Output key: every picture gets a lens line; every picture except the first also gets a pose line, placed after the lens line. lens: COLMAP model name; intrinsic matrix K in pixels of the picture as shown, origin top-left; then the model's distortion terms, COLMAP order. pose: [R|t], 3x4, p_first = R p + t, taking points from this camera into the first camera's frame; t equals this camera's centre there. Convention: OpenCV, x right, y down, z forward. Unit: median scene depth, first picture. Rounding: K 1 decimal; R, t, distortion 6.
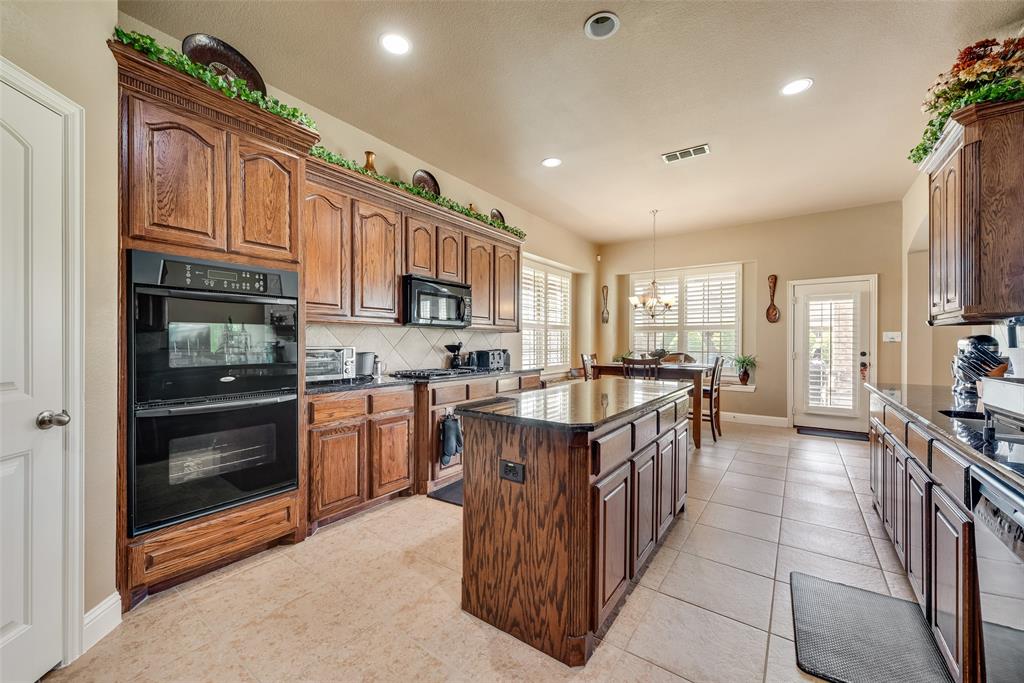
lens RADIAL K [[401.6, 0, 504.8], [0, 401.6, 343.3], [0, 0, 1]] dist [0.001880, -0.000191]
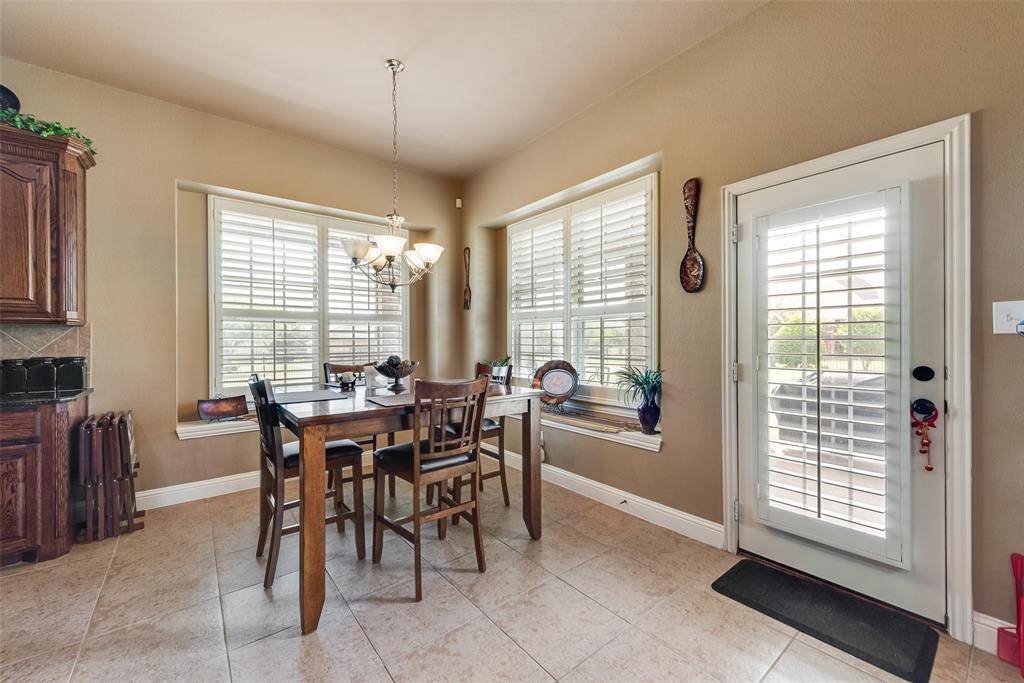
lens RADIAL K [[401.6, 0, 517.0], [0, 401.6, 340.1], [0, 0, 1]] dist [0.001880, -0.000191]
pose [[0.965273, -0.006771, -0.261157, 0.608462], [0.006199, 0.999976, -0.003014, -0.001208], [0.261171, 0.001291, 0.965292, 0.555709]]
